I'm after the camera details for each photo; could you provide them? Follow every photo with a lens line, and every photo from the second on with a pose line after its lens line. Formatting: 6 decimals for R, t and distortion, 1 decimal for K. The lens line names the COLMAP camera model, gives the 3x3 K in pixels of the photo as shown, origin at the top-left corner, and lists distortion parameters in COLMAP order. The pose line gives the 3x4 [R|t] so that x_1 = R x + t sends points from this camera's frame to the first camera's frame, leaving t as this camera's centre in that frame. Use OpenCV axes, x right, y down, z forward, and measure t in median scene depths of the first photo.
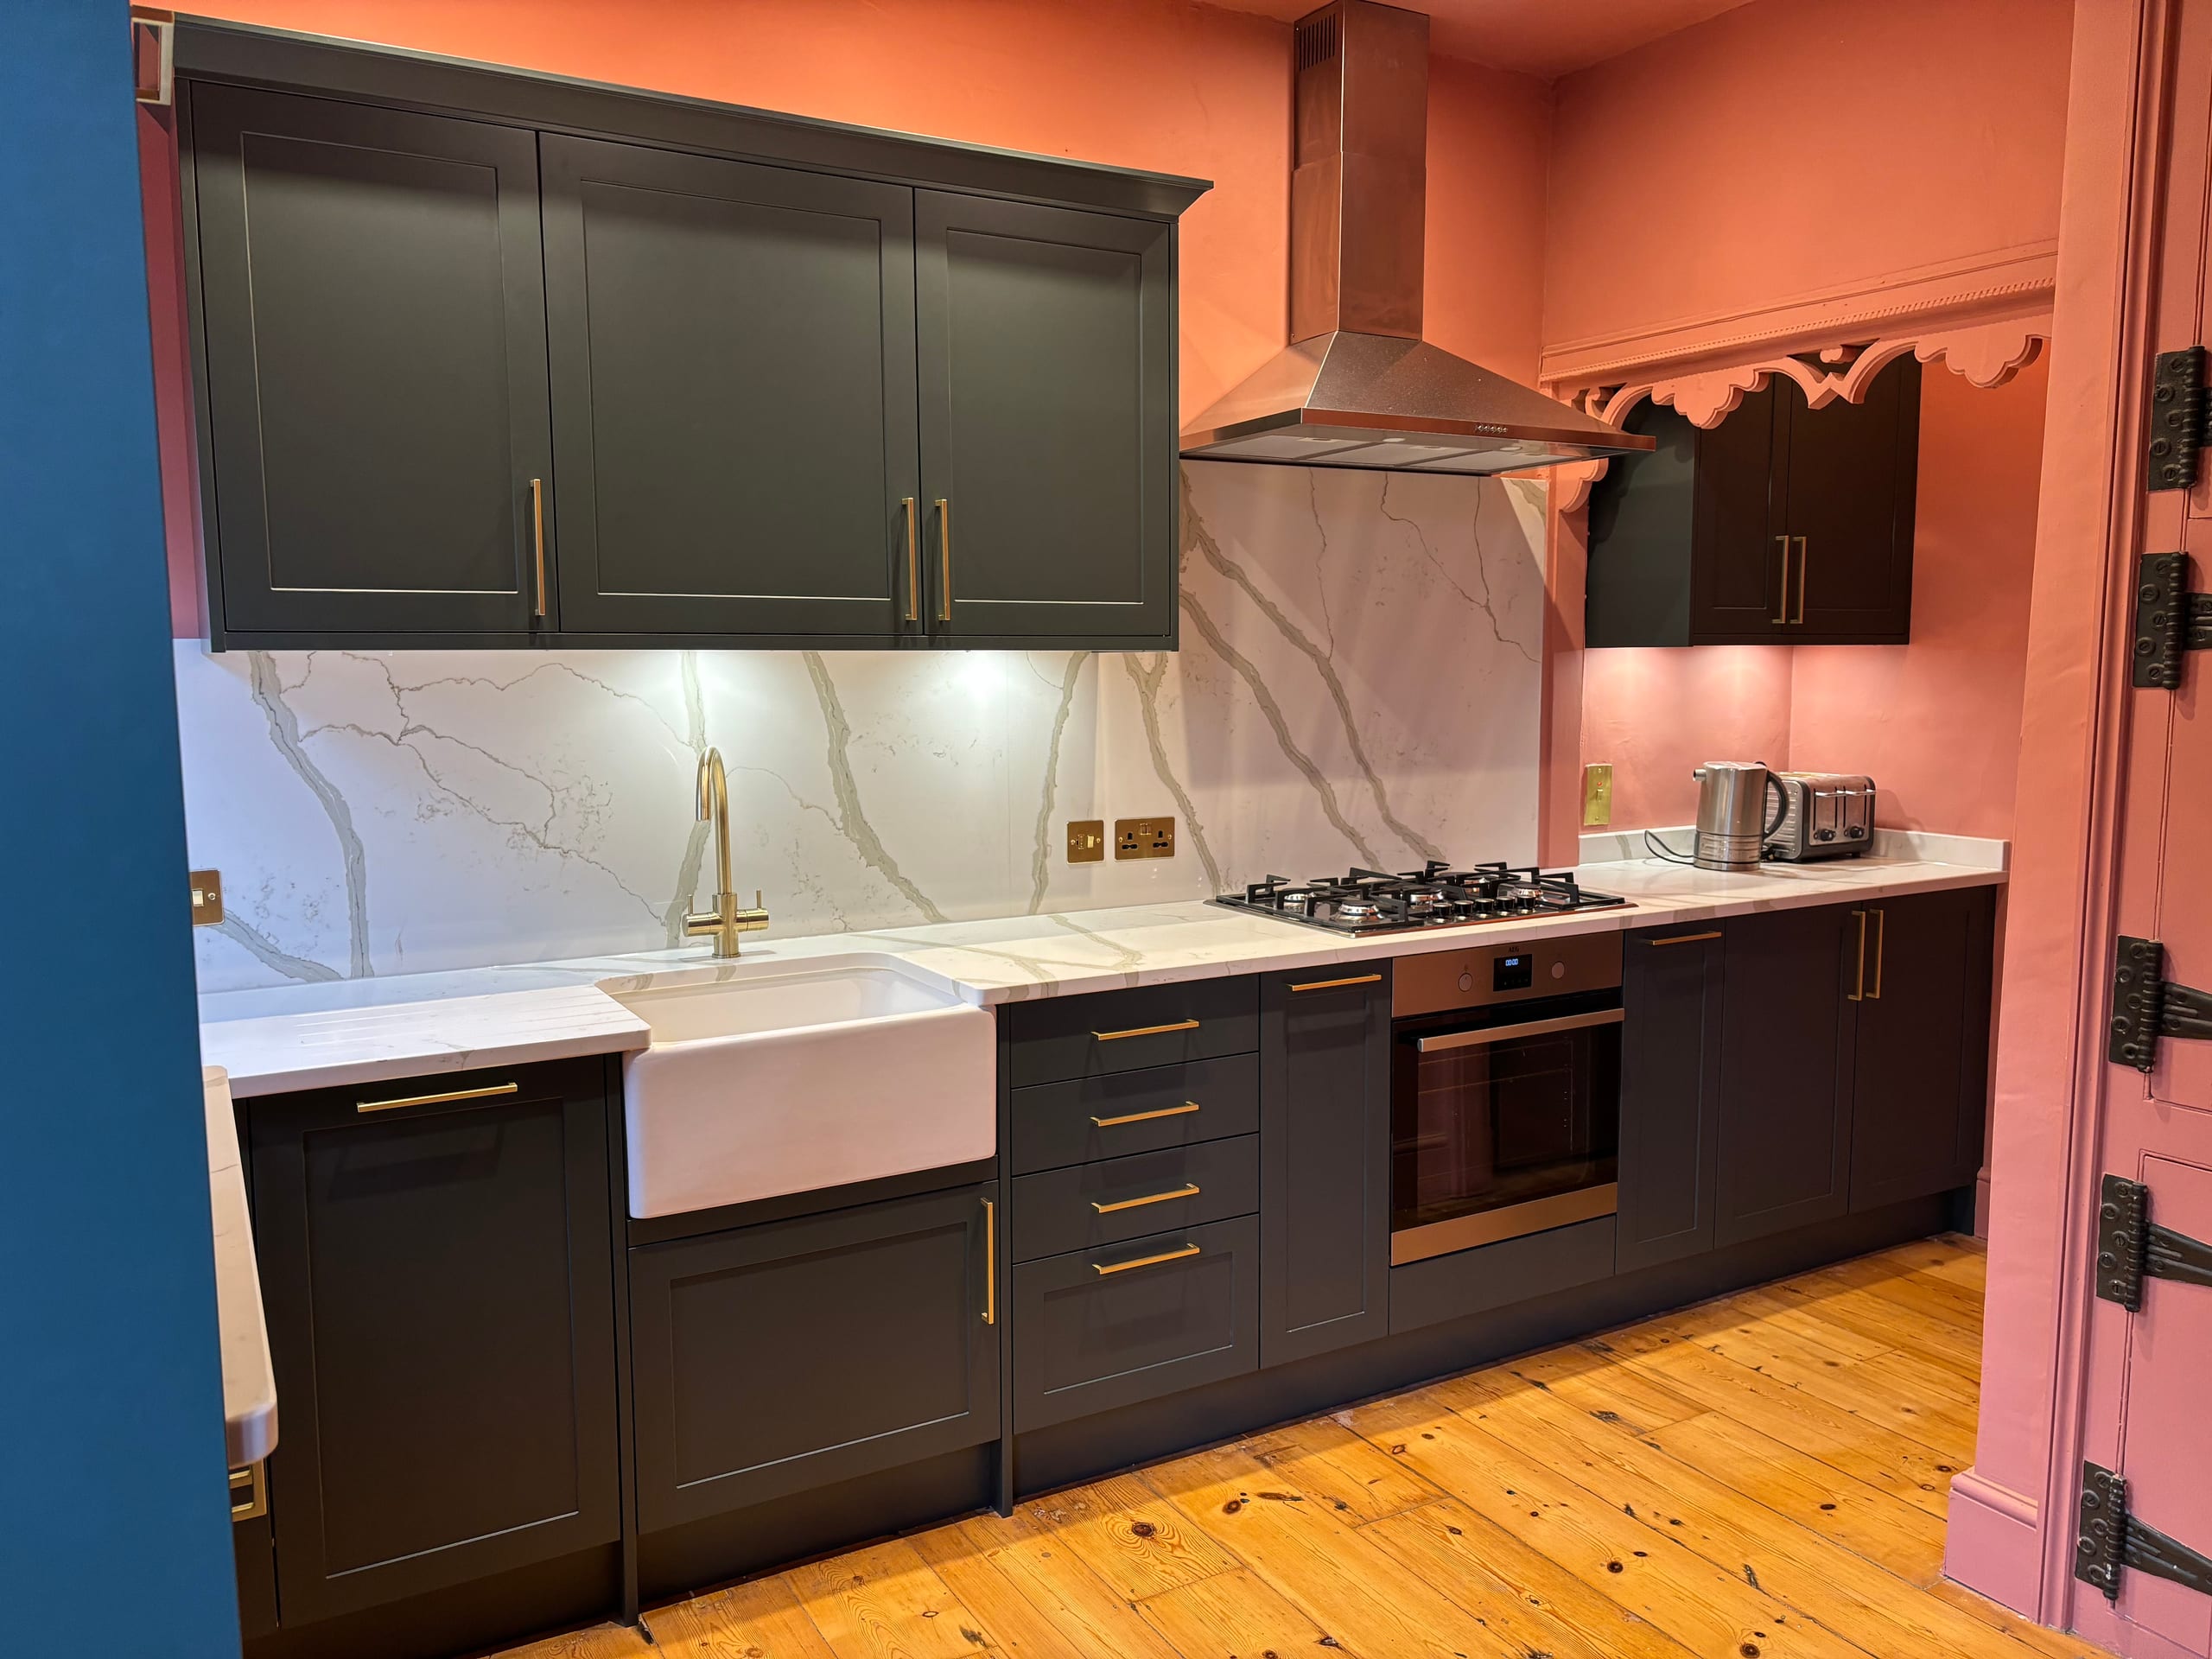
lens RADIAL K [[1680.3, 0, 1104.8], [0, 1680.3, 846.8], [0, 0, 1]] dist [0.127083, -0.197023]
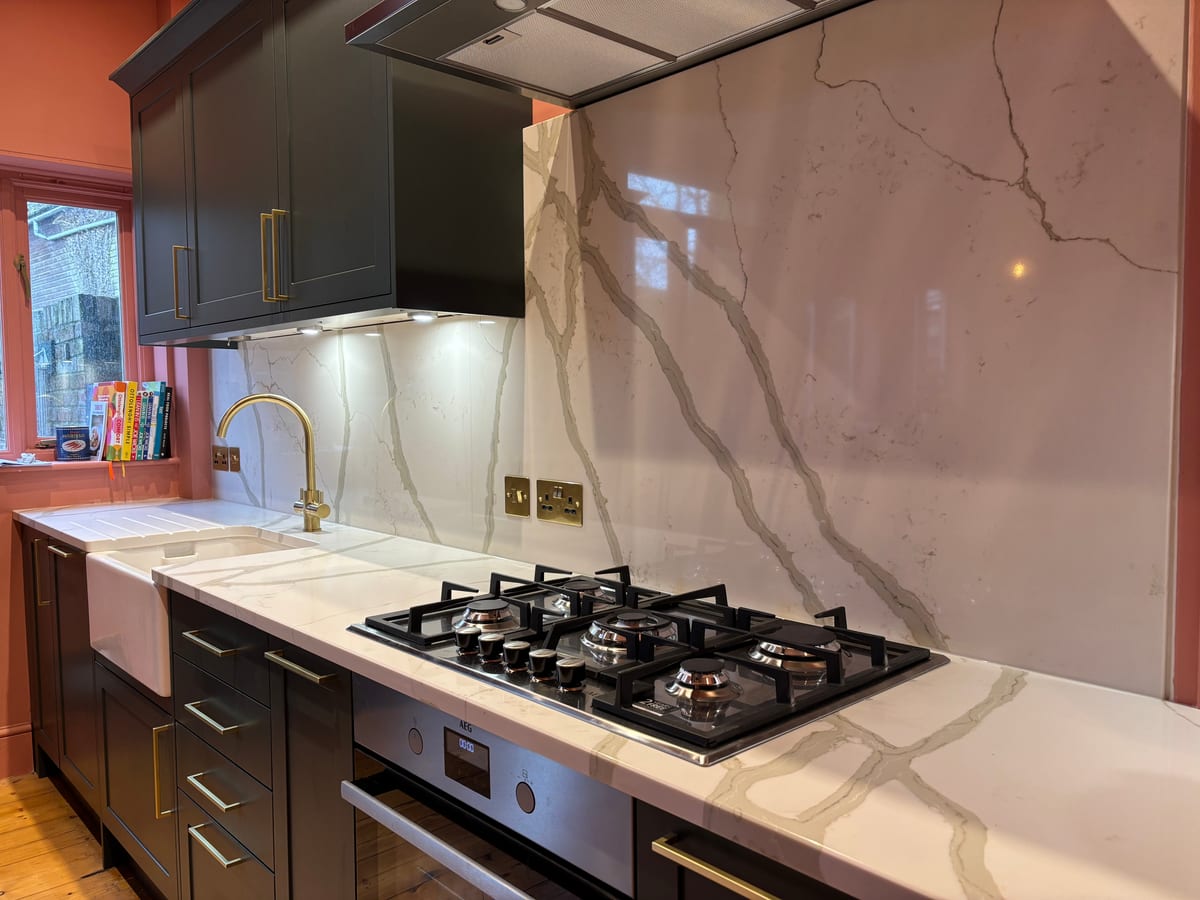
lens RADIAL K [[911.6, 0, 599.4], [0, 911.6, 459.4], [0, 0, 1]] dist [0.127083, -0.197023]
pose [[0.216067, 0.069469, -0.973904, 0.587197], [-0.106828, 0.993159, 0.047142, -0.061702], [0.970517, 0.093855, 0.222010, 0.957655]]
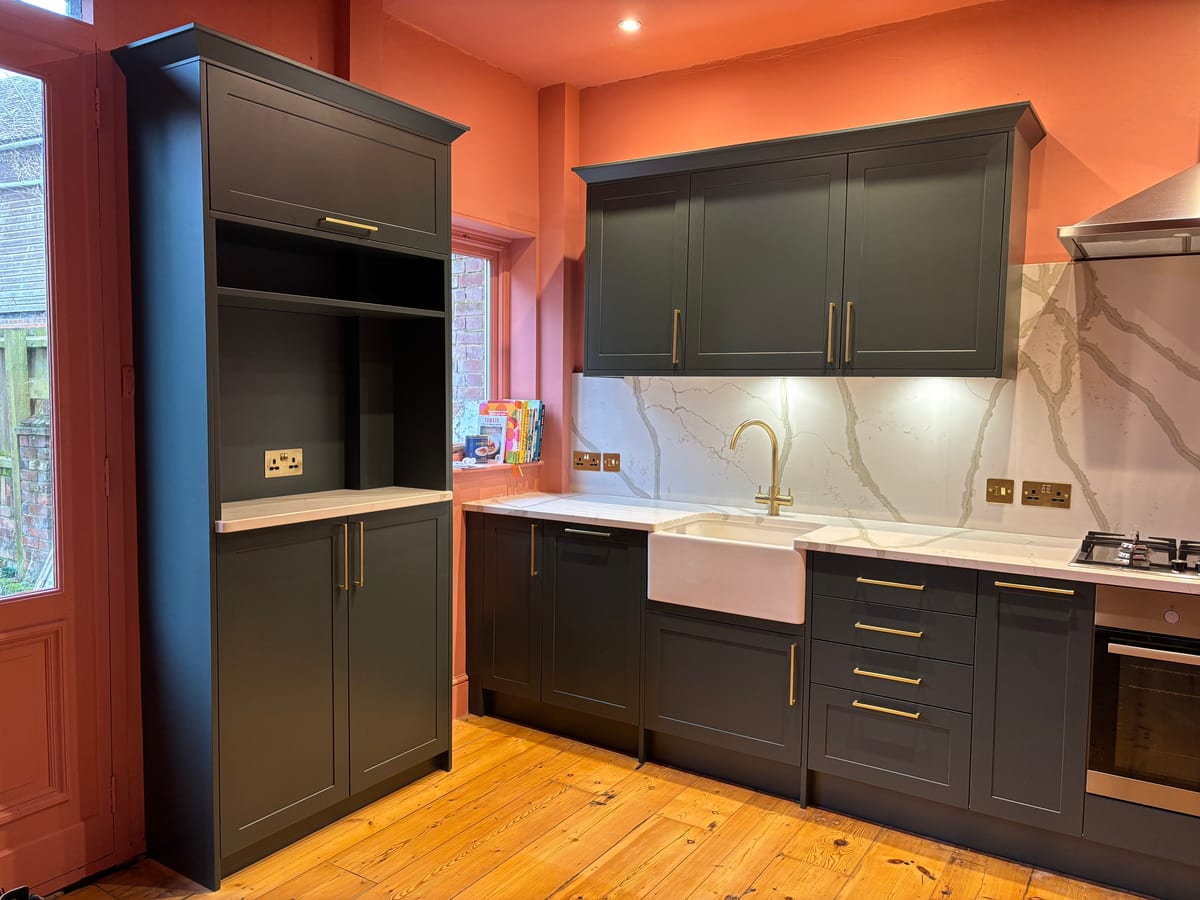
lens RADIAL K [[914.1, 0, 597.1], [0, 914.1, 455.4], [0, 0, 1]] dist [0.036890, 0.001325]
pose [[0.456677, 0.077554, -0.886246, 0.650790], [-0.119834, 0.992477, 0.025100, -0.013851], [0.881525, 0.094740, 0.462534, 0.215001]]
